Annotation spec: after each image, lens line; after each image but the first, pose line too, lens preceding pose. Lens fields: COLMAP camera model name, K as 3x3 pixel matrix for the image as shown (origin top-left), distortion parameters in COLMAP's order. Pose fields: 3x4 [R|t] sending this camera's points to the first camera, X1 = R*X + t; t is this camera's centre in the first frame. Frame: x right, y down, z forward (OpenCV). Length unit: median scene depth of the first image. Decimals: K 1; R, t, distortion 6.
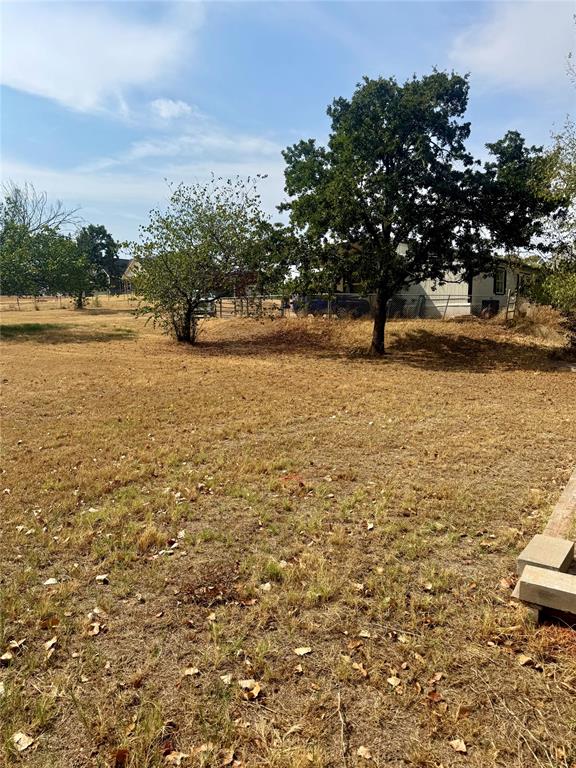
lens RADIAL K [[540.2, 0, 288.0], [0, 540.2, 384.0], [0, 0, 1]] dist [0.041364, -0.036462]
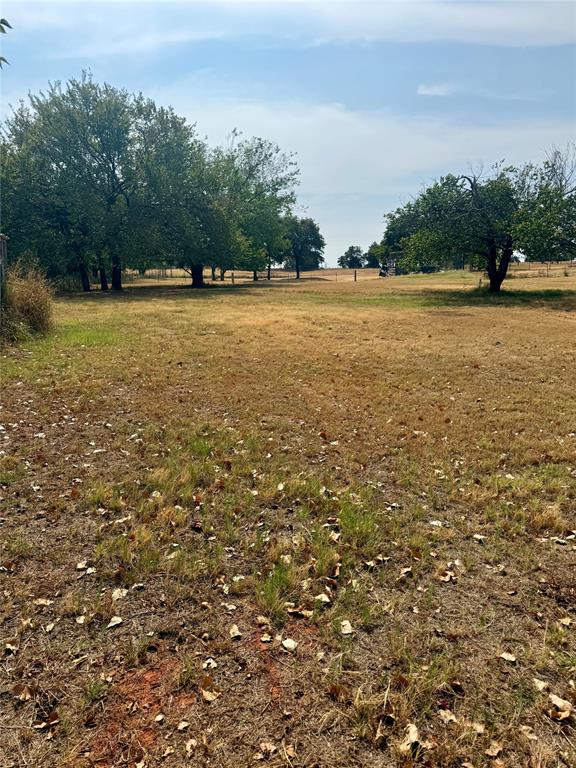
lens RADIAL K [[540.2, 0, 288.0], [0, 540.2, 384.0], [0, 0, 1]] dist [0.041364, -0.036462]
pose [[0.627406, 0.148955, -0.764313, 0.195756], [-0.102294, 0.988794, 0.108733, -0.003574], [0.771944, 0.009965, 0.635612, 0.082341]]
